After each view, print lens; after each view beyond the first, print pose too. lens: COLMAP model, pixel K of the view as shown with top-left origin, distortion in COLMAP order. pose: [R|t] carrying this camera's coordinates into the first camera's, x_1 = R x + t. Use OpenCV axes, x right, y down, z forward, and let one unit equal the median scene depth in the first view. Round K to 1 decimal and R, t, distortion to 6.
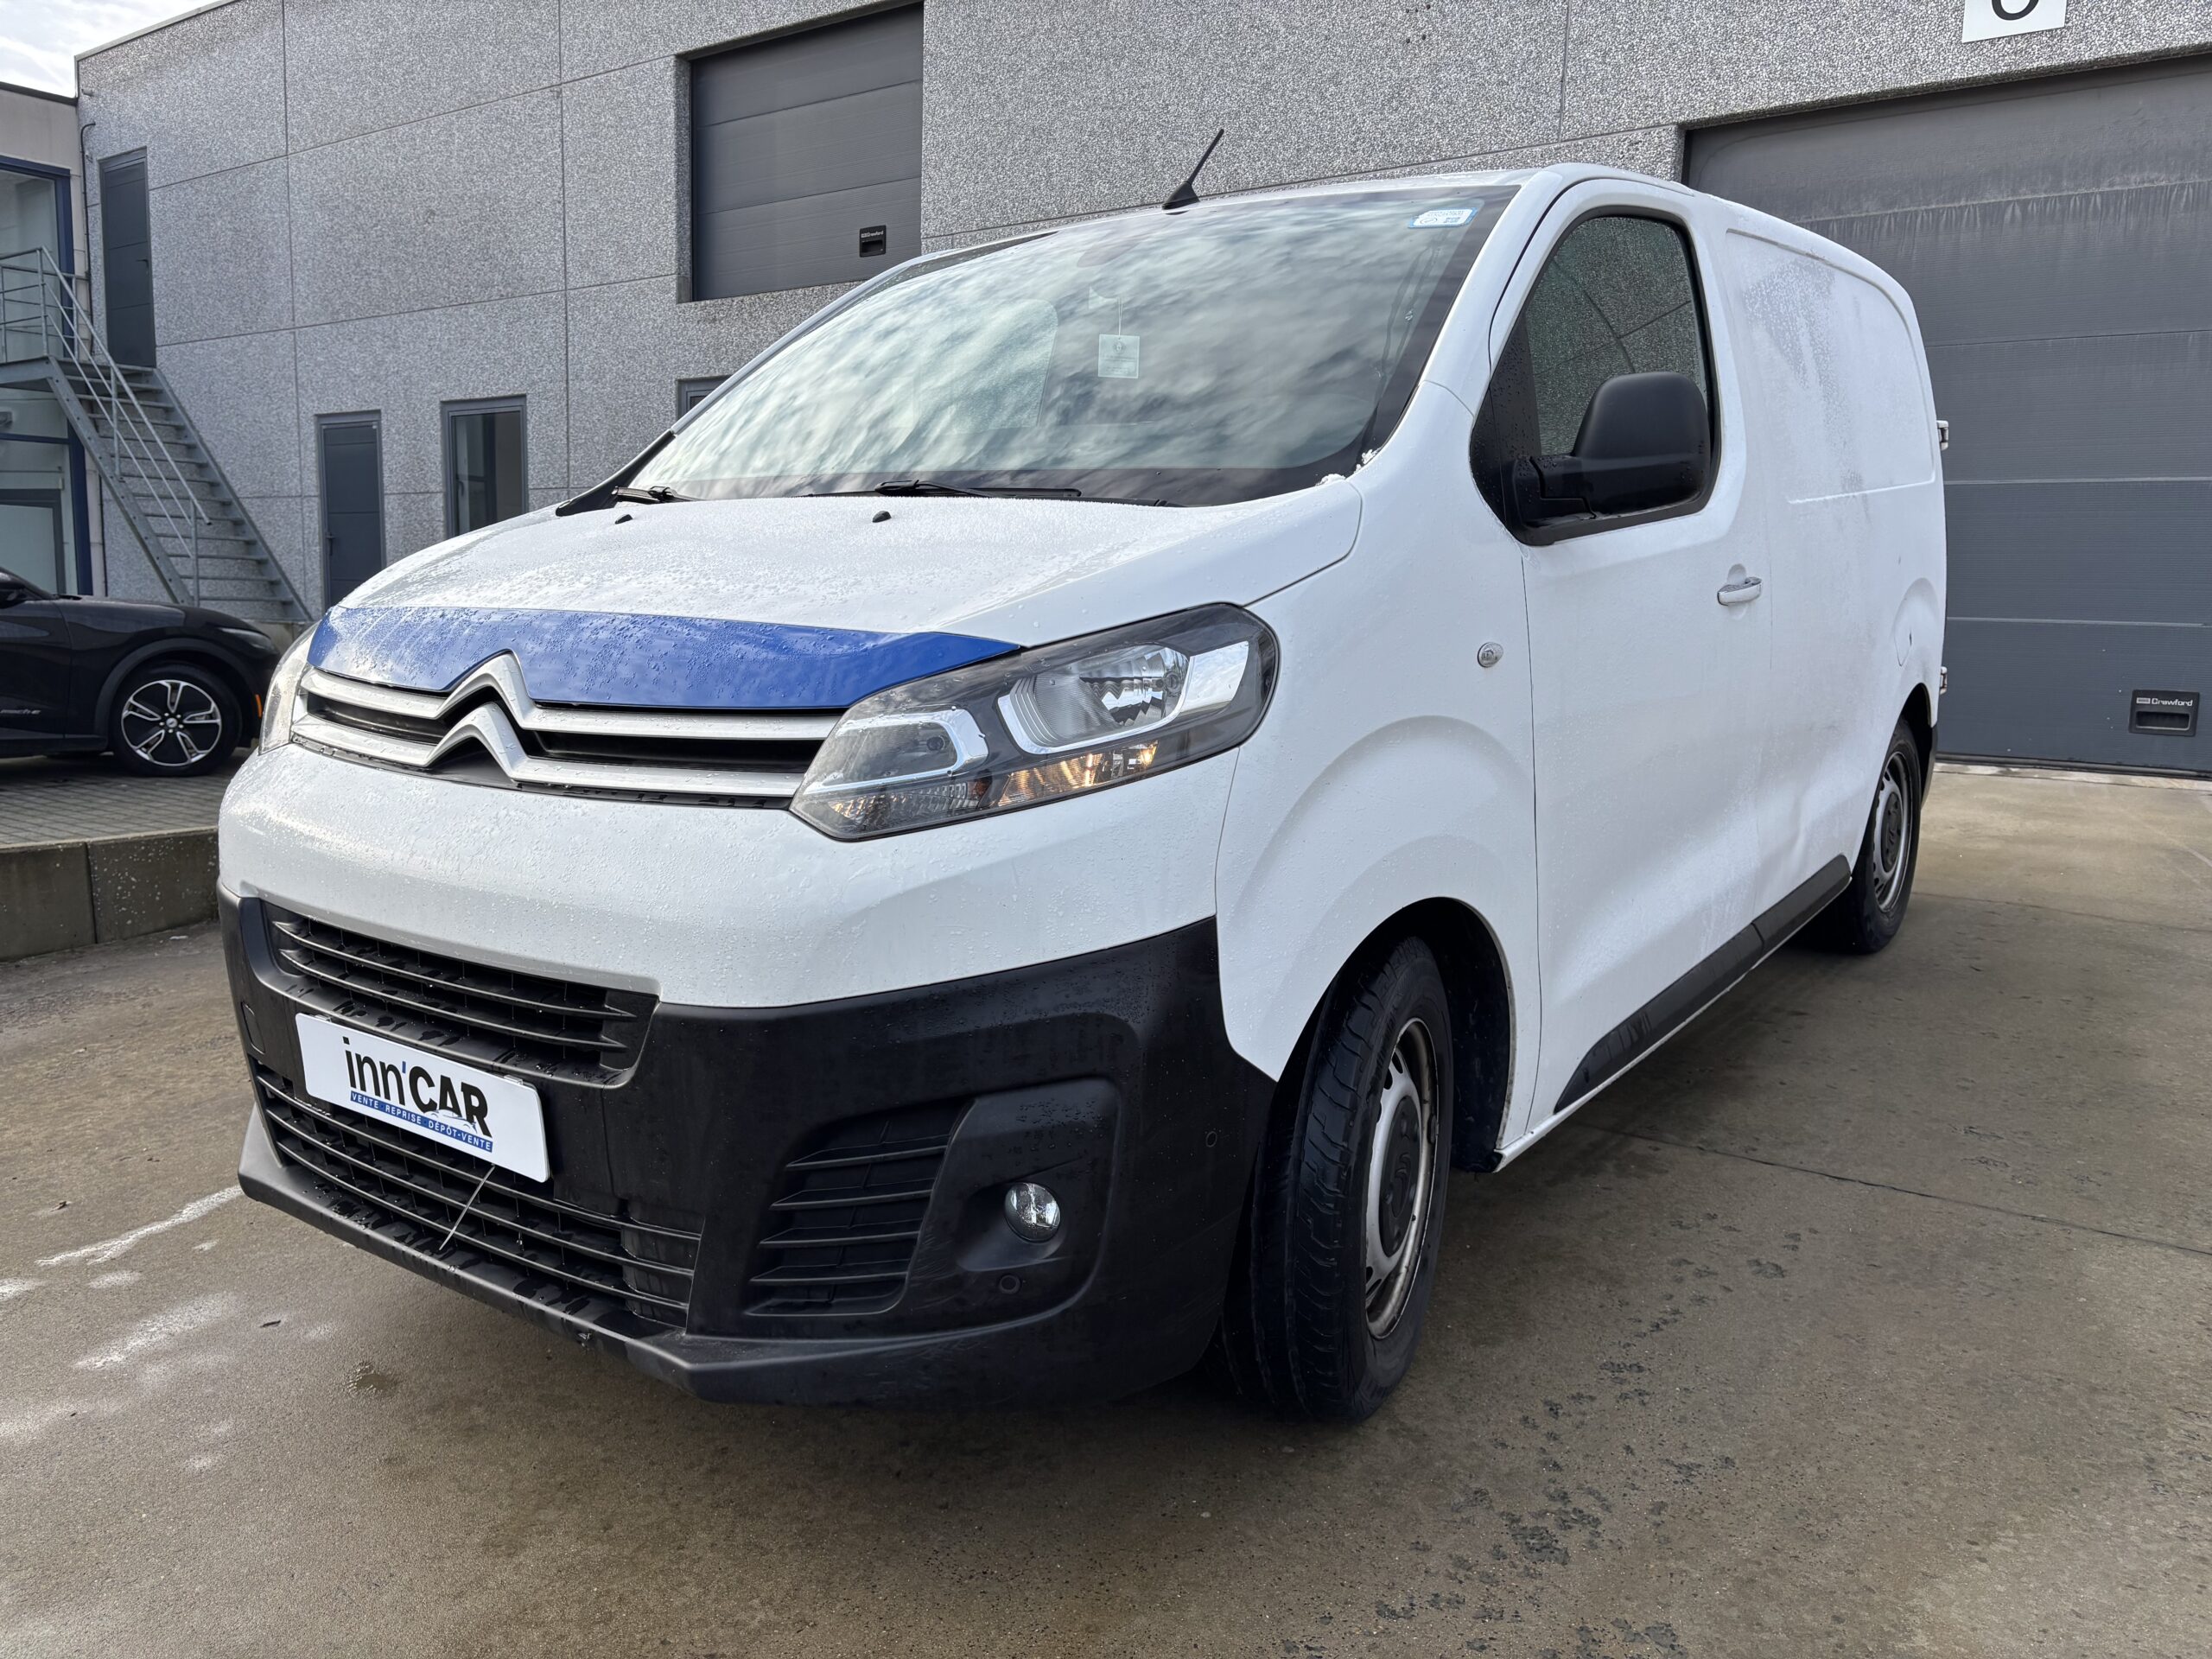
lens RADIAL K [[1670.8, 0, 1104.3], [0, 1670.8, 845.1], [0, 0, 1]] dist [0.089859, -0.116332]
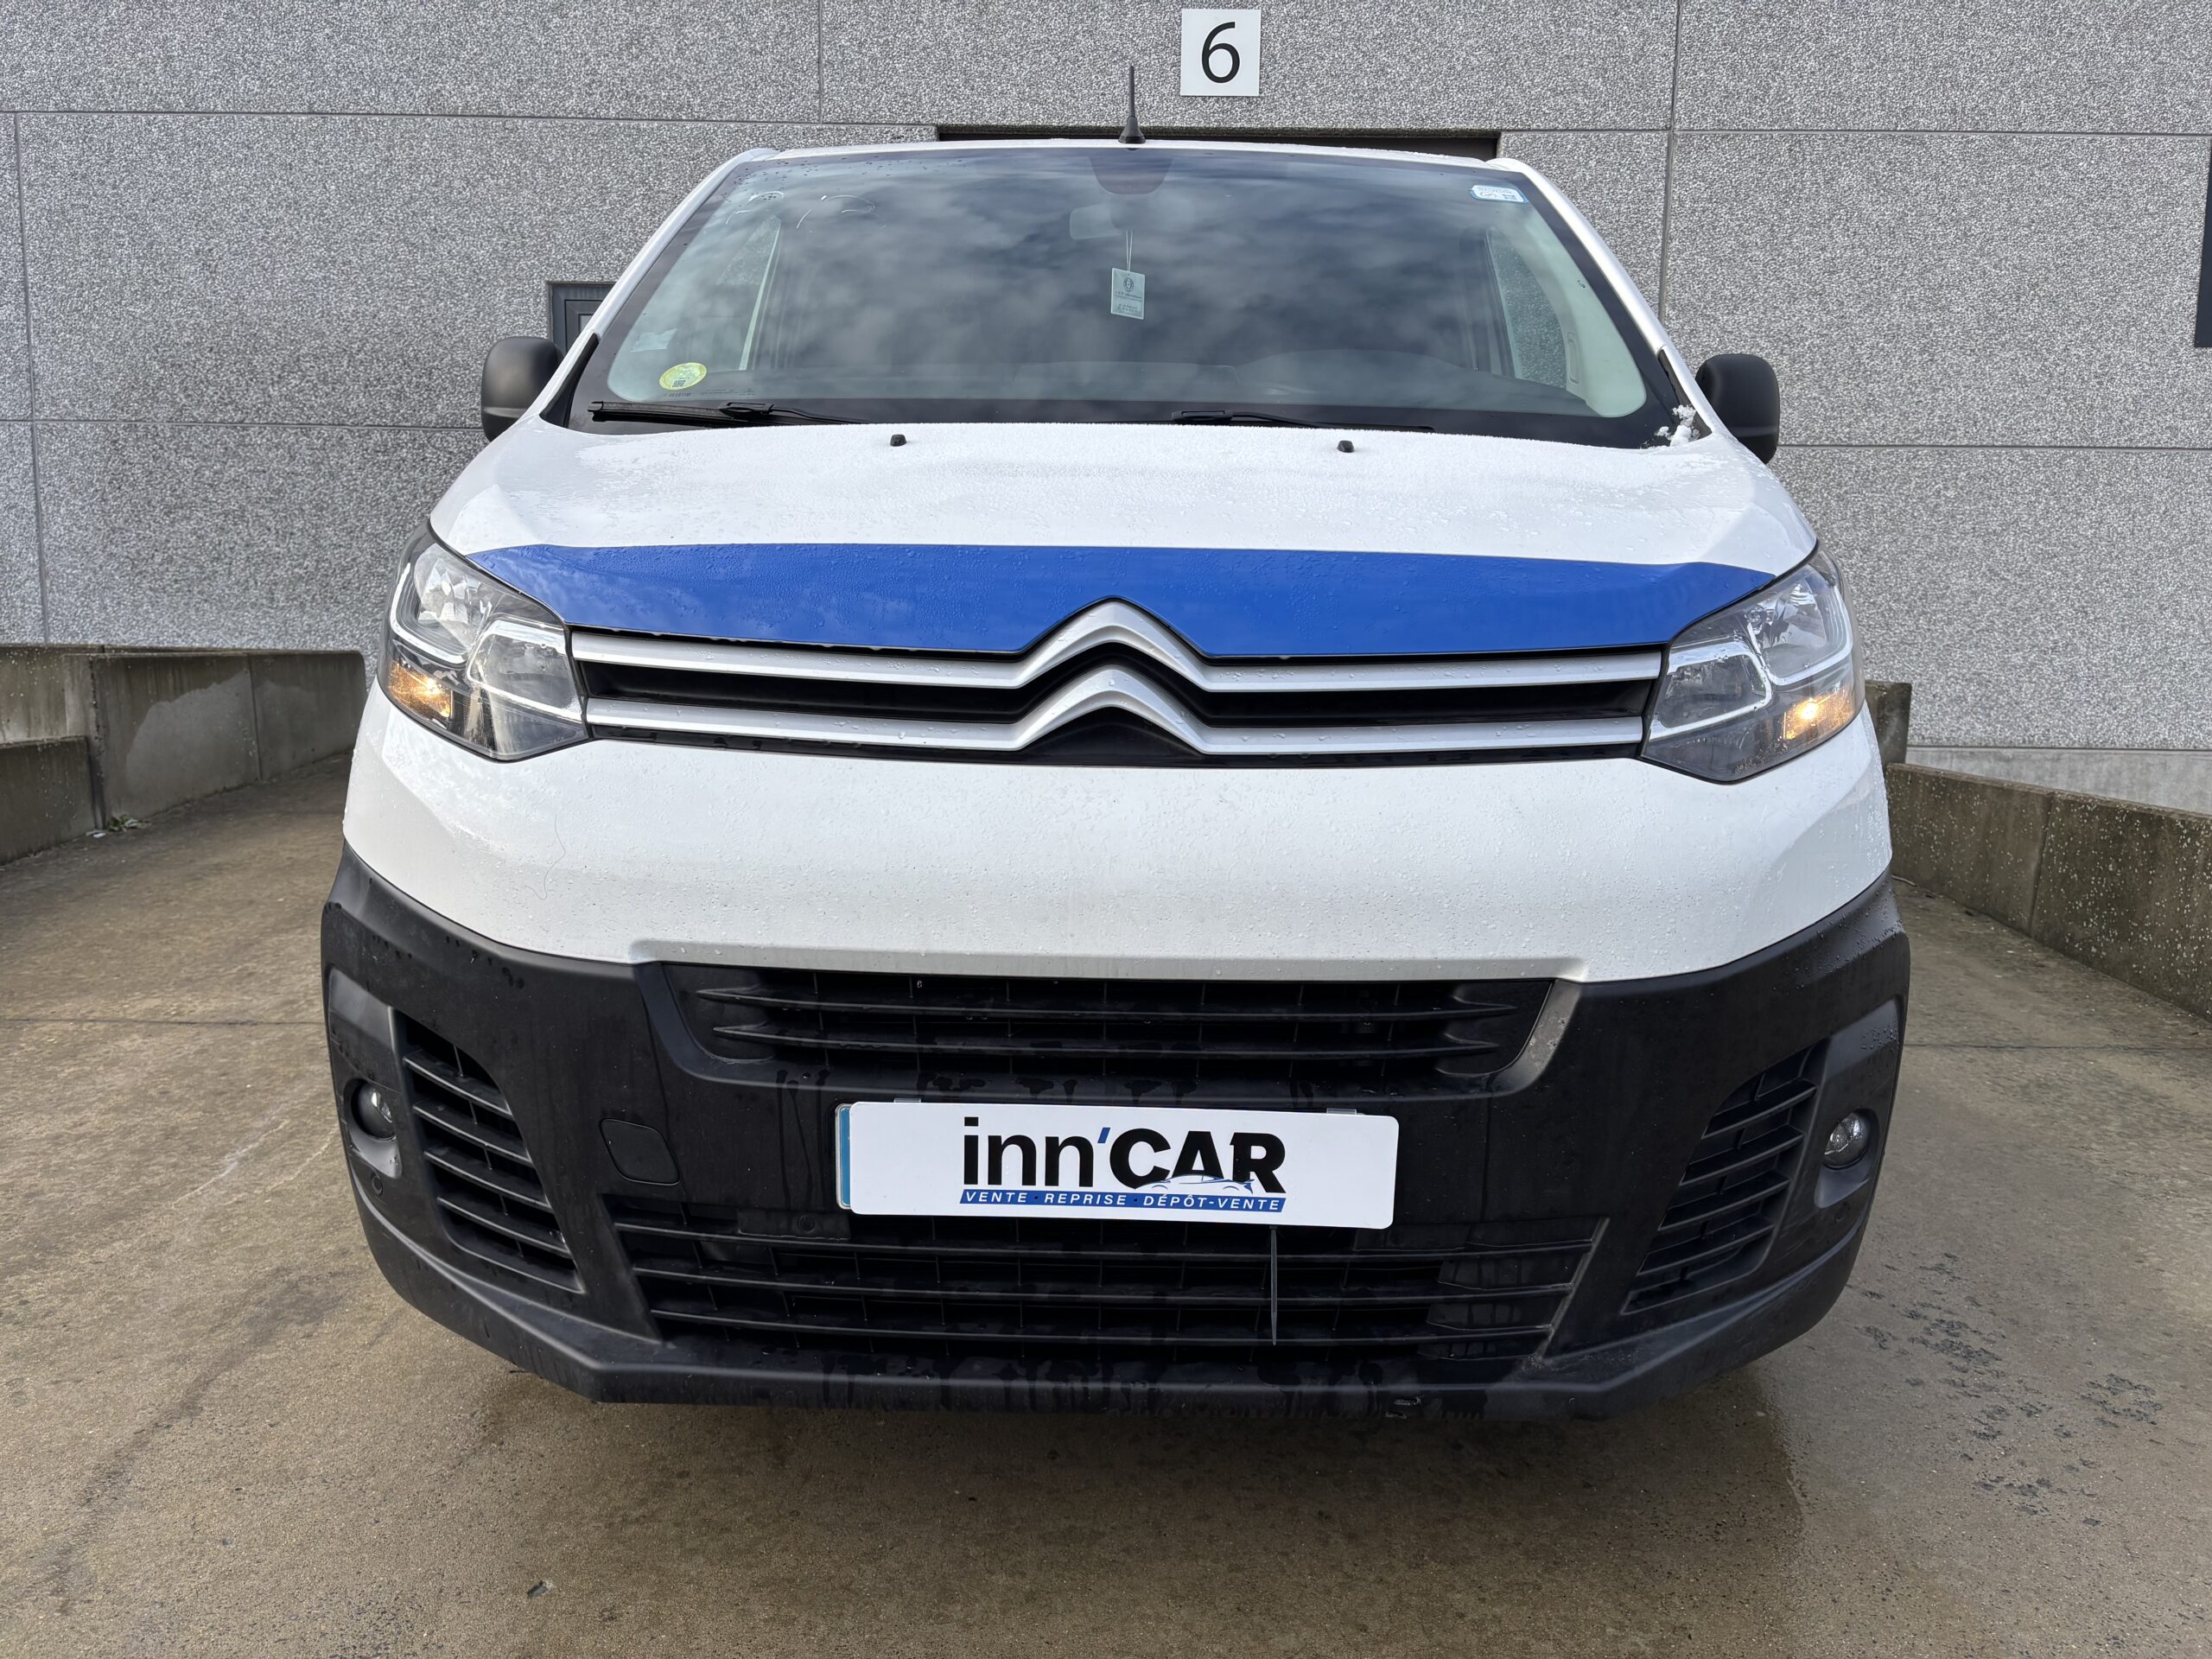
lens RADIAL K [[1680.7, 0, 1106.0], [0, 1680.7, 829.5], [0, 0, 1]] dist [0.089817, -0.115834]
pose [[0.801320, -0.084480, 0.592241, -0.861193], [0.087344, 0.995892, 0.023880, -0.026191], [-0.591826, 0.032593, 0.805407, 0.377275]]
